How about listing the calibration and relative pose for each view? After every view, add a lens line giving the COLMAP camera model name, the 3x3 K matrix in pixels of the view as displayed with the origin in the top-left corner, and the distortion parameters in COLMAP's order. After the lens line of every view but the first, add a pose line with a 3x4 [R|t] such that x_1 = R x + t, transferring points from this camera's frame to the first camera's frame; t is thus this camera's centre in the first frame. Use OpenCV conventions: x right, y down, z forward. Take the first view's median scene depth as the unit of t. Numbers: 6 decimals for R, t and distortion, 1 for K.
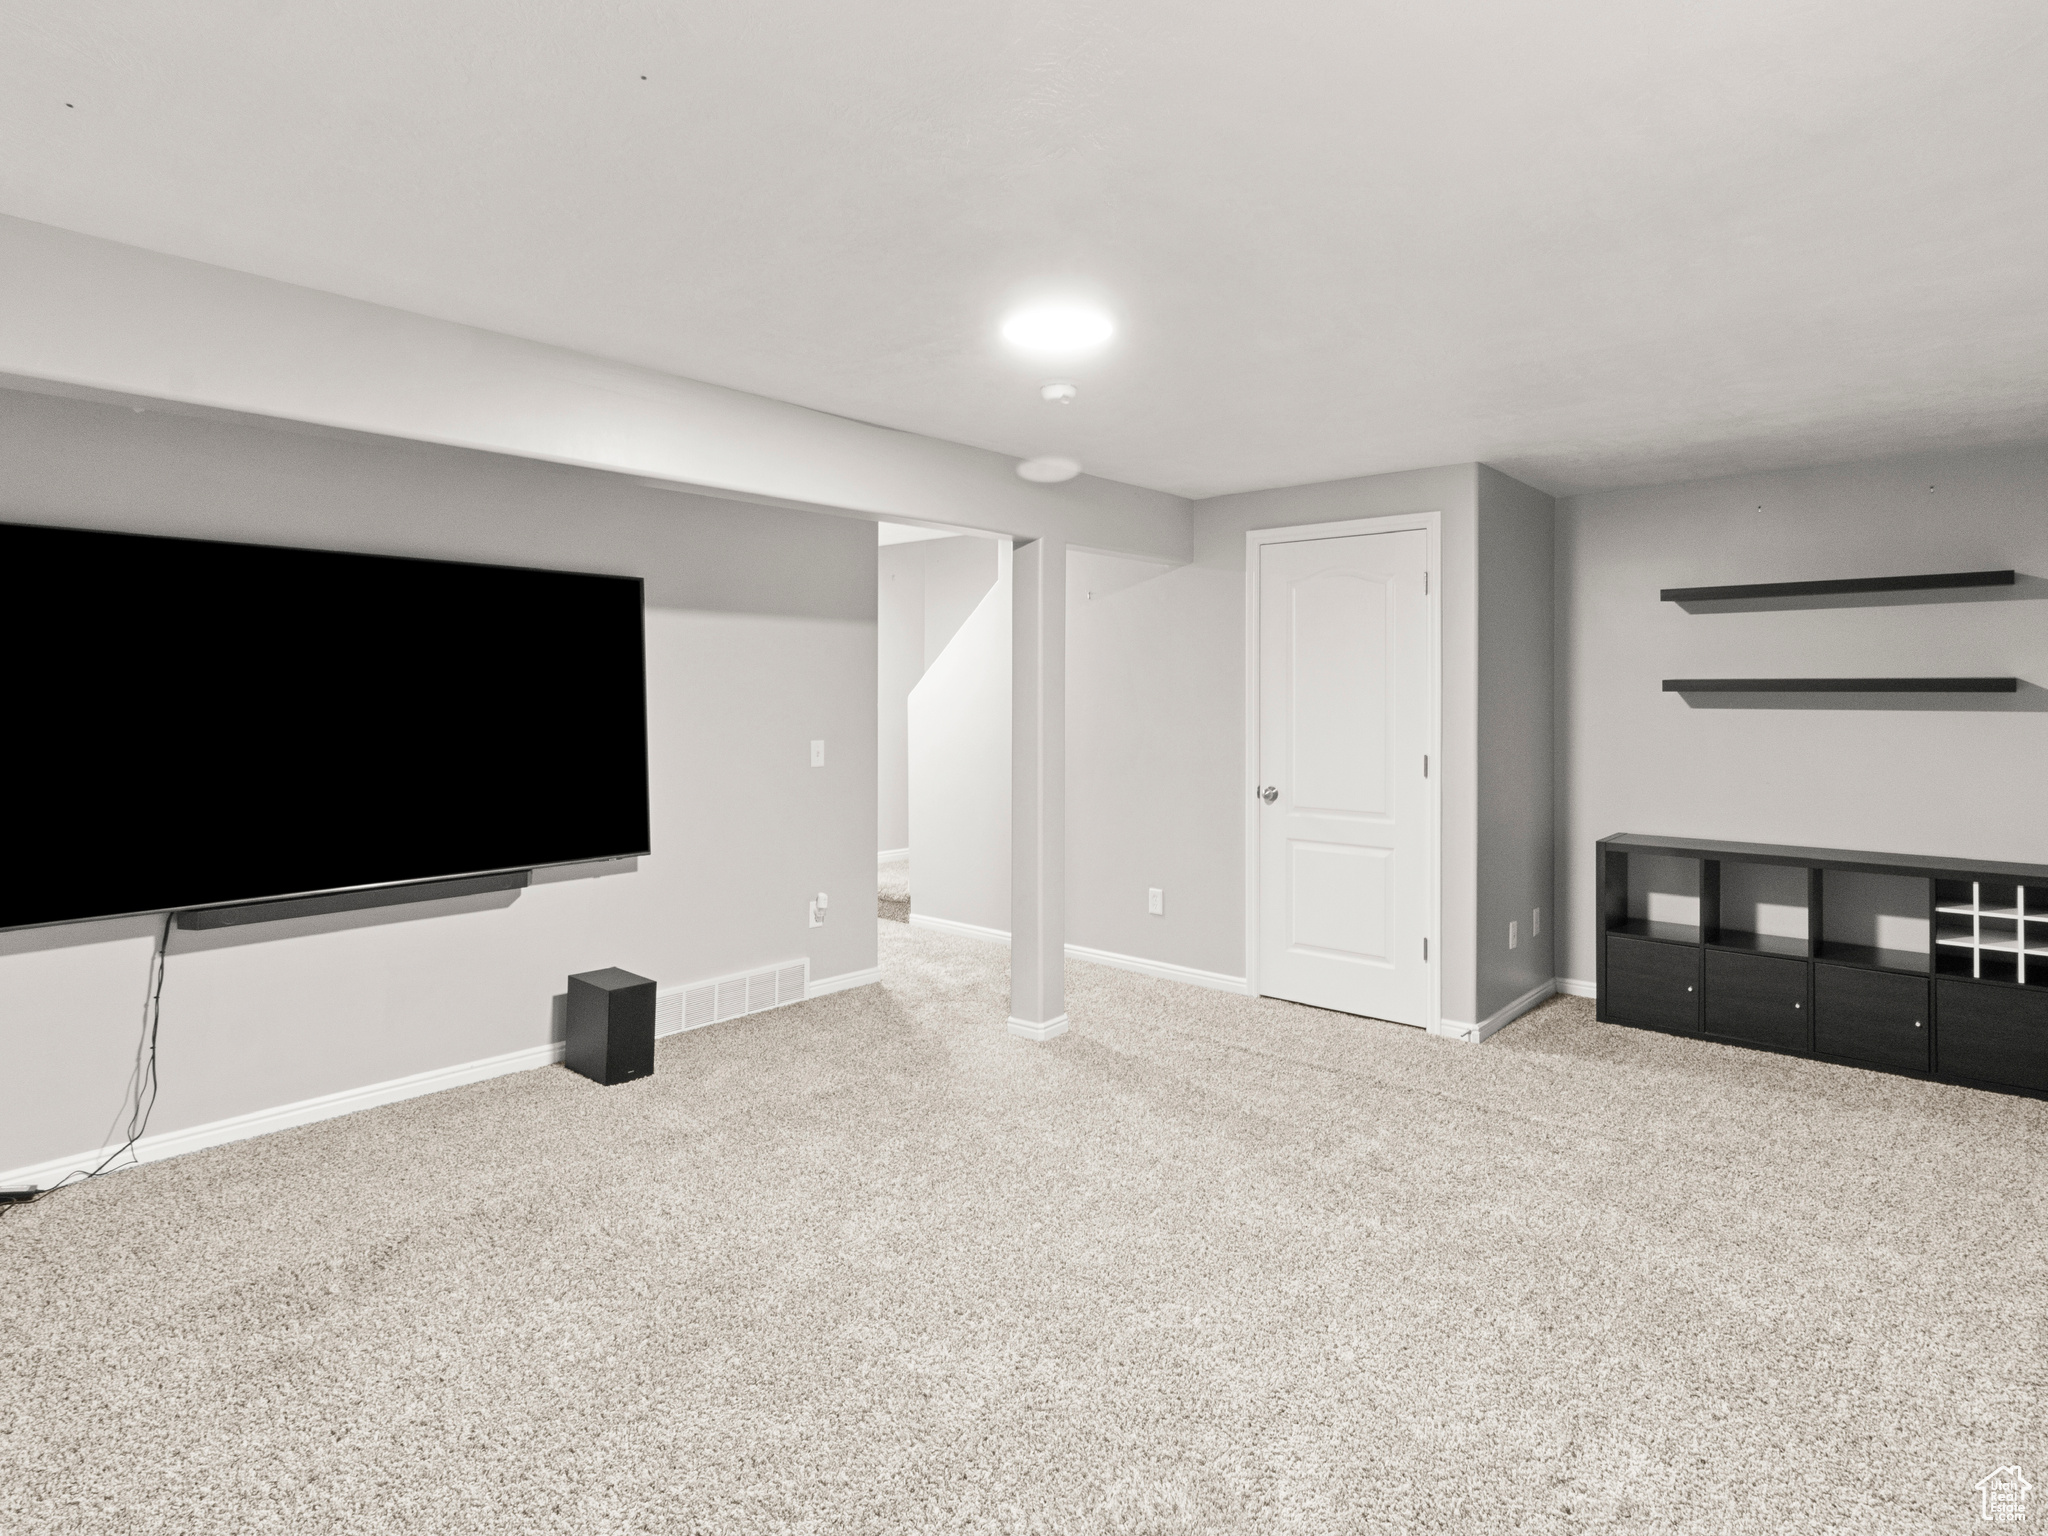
lens RADIAL K [[1097.4, 0, 1029.2], [0, 1097.4, 727.8], [0, 0, 1]] dist [0.004304, 0.001886]
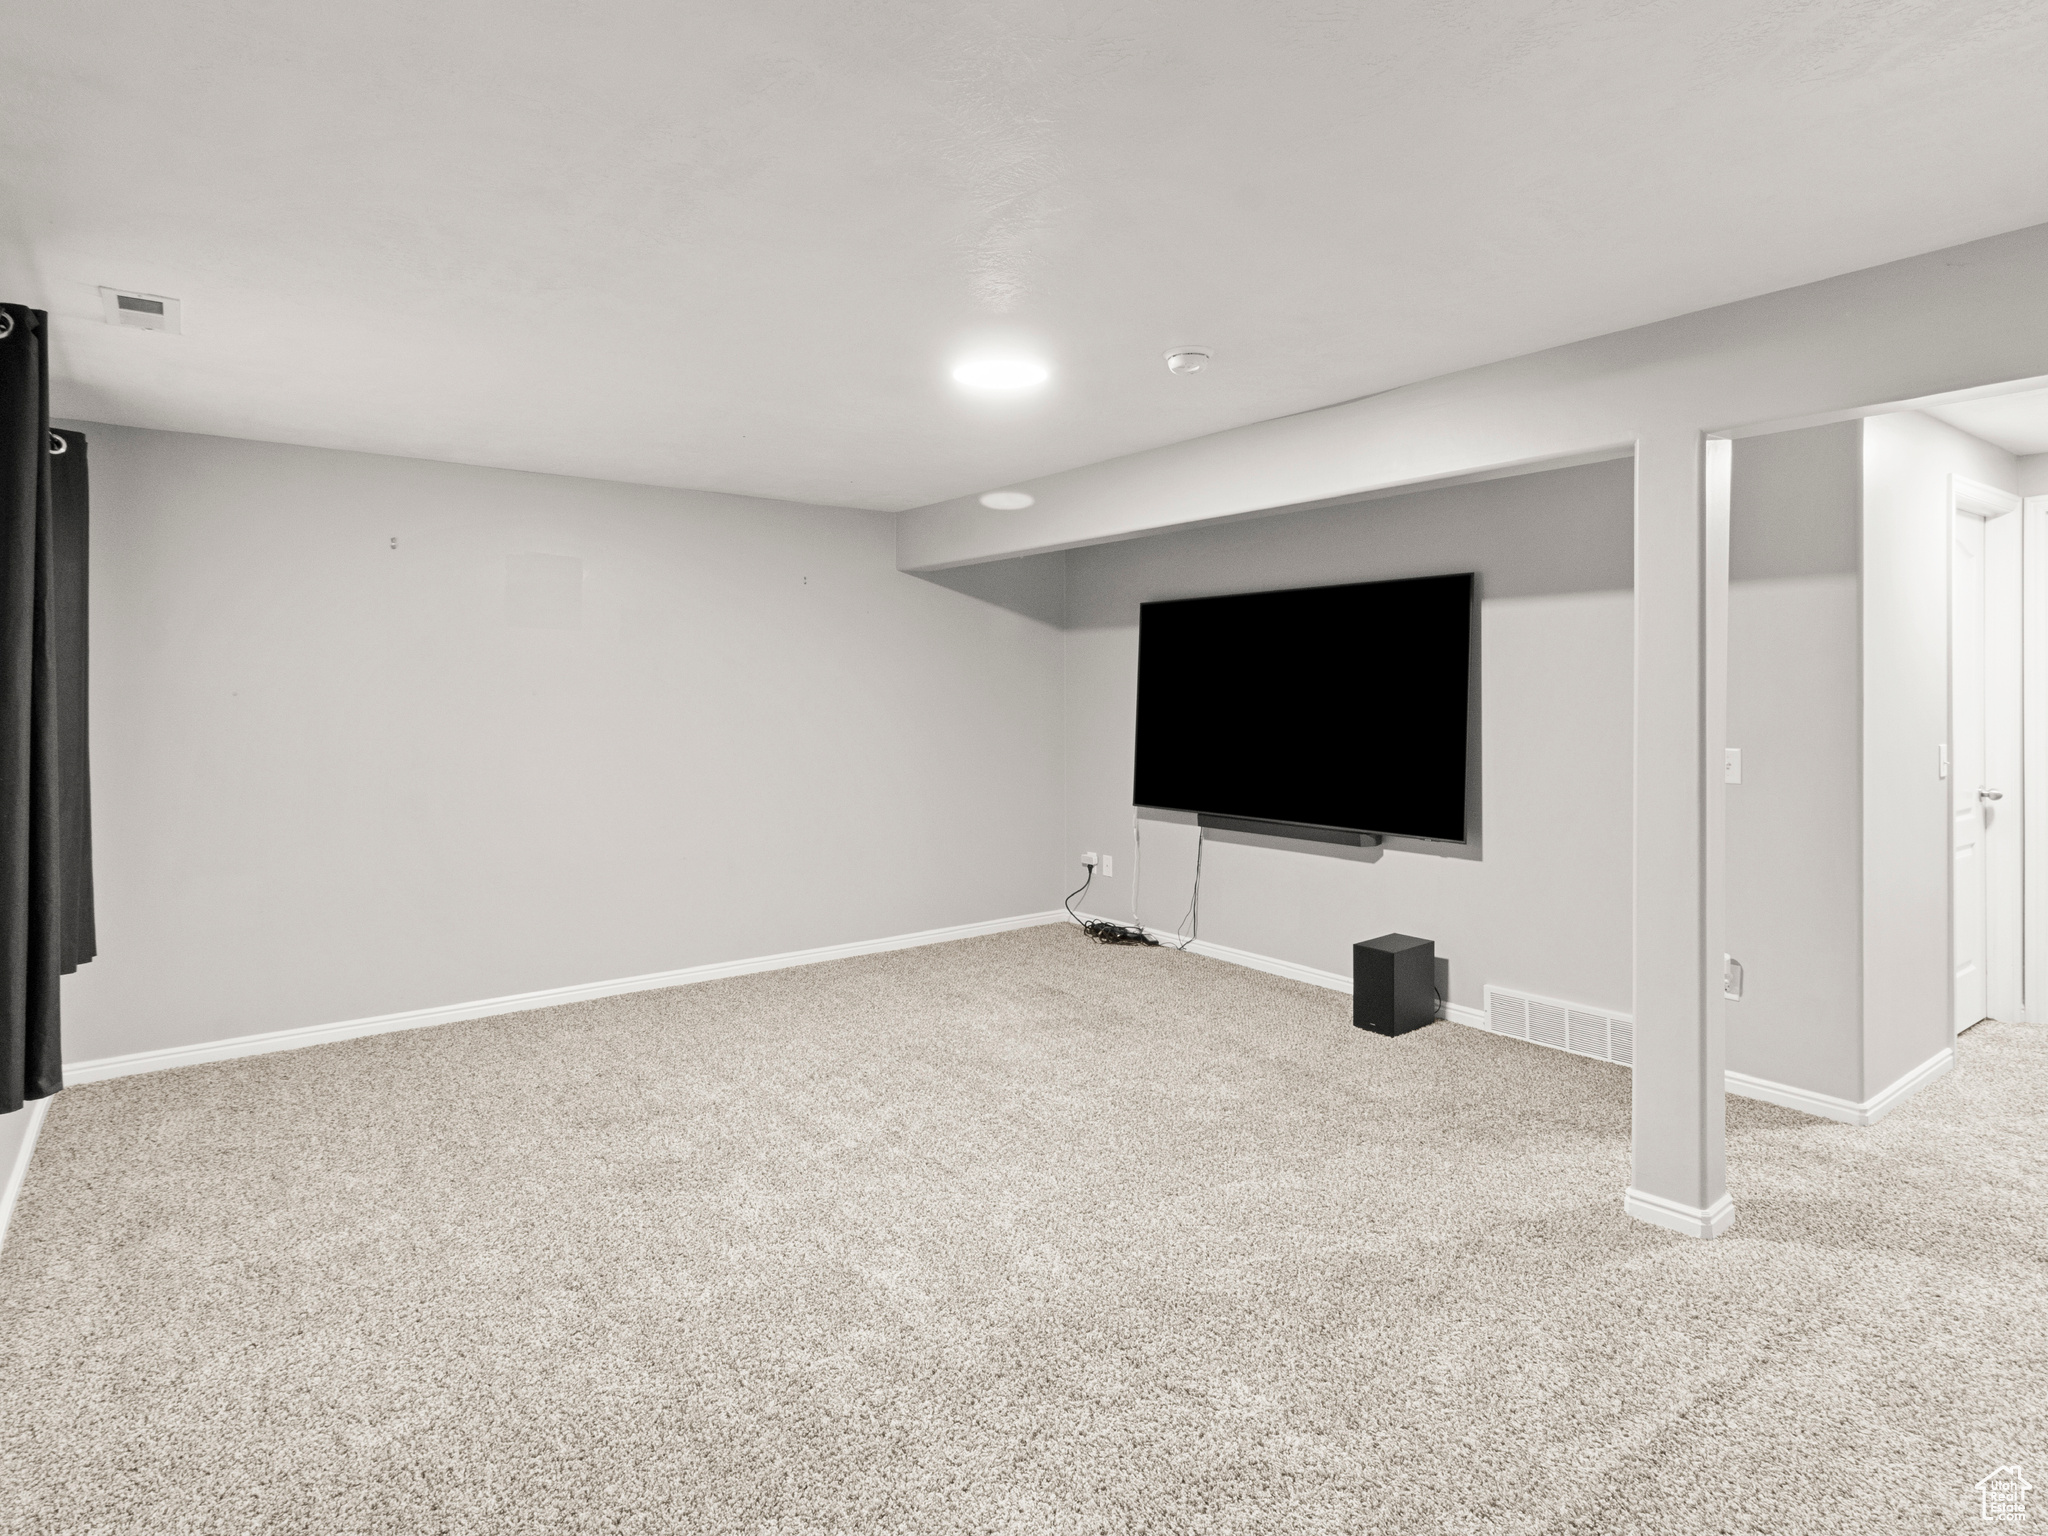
lens RADIAL K [[1097.4, 0, 1029.2], [0, 1097.4, 727.8], [0, 0, 1]] dist [0.004304, 0.001886]
pose [[-0.154473, 0.039082, -0.987224, 0.773086], [-0.024092, 0.998771, 0.043309, -0.029983], [0.987703, 0.030475, -0.153341, 0.796232]]
